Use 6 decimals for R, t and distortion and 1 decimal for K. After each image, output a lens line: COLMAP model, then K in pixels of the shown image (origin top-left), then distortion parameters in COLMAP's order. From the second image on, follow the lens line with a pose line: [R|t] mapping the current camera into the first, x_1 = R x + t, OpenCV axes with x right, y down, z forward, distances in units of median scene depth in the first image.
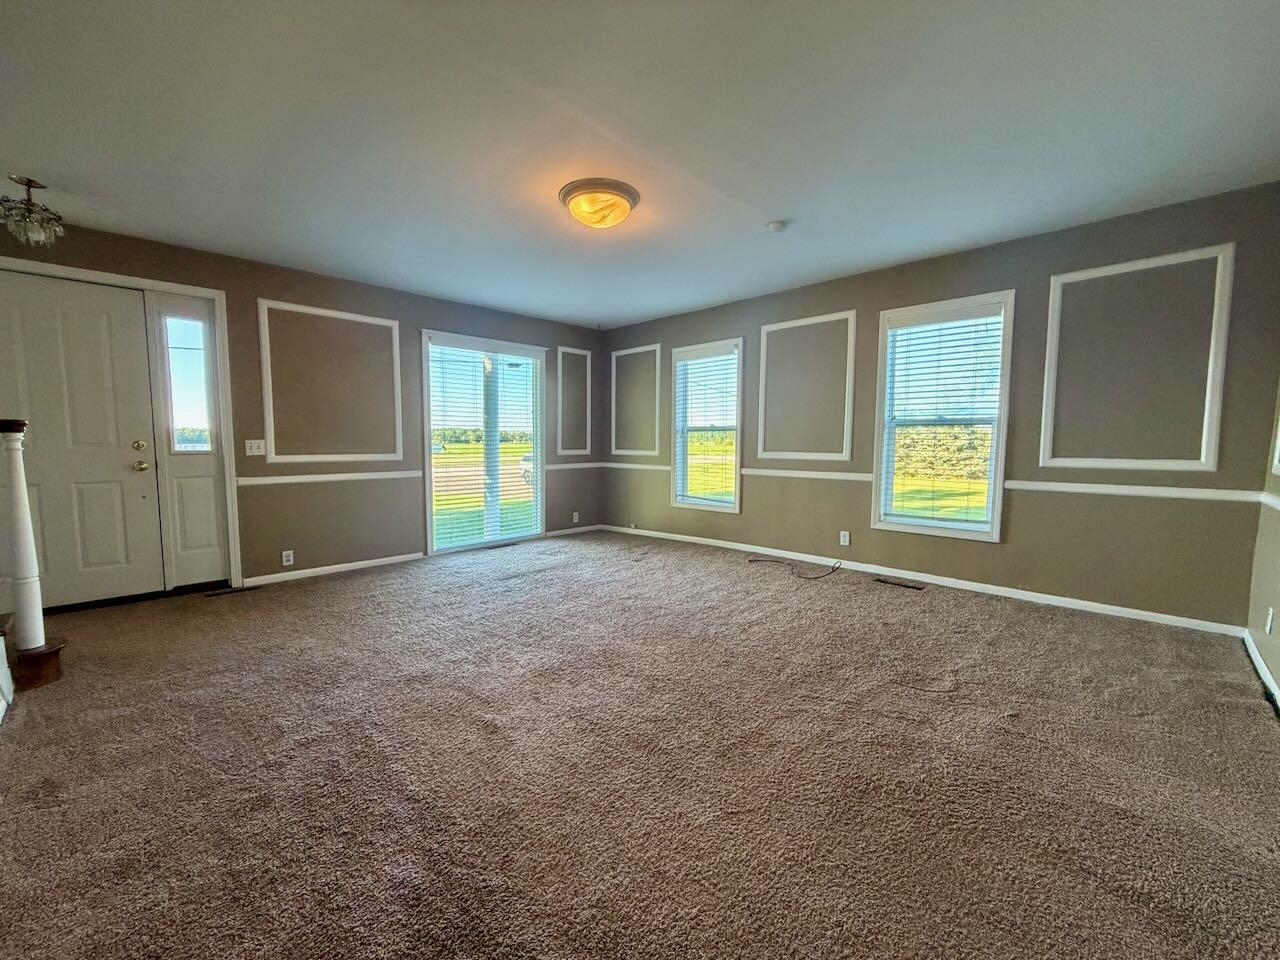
lens RADIAL K [[511.9, 0, 636.0], [0, 511.9, 477.0], [0, 0, 1]] dist [-0.000479, -0.000313]
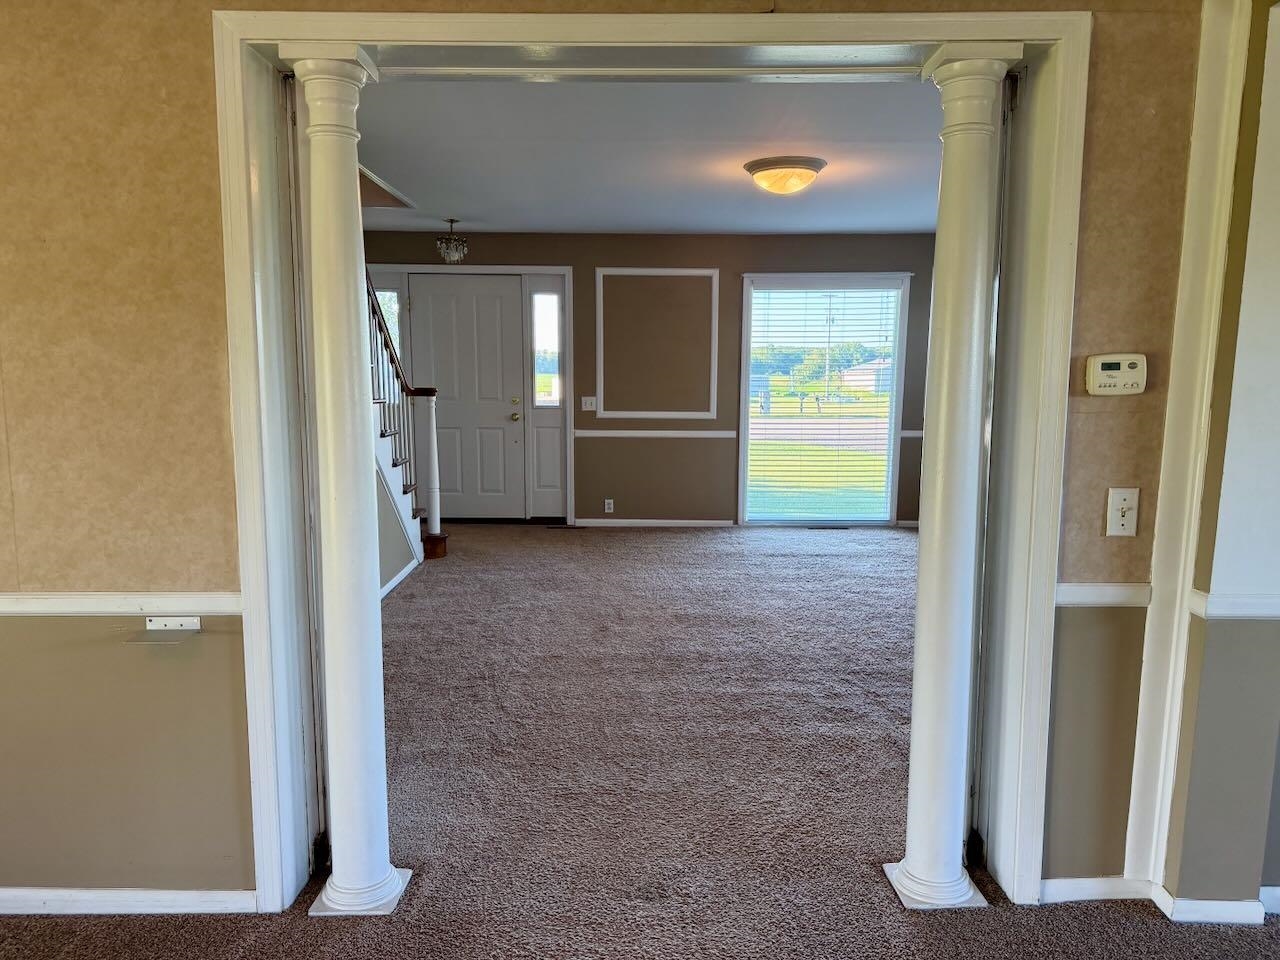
lens RADIAL K [[898.9, 0, 644.8], [0, 898.9, 481.5], [0, 0, 1]] dist [0.100168, -0.132664]
pose [[0.708920, 0.090969, -0.699398, 0.739089], [-0.054745, 0.995753, 0.074025, -0.040672], [0.703161, -0.014189, 0.710889, -0.316478]]
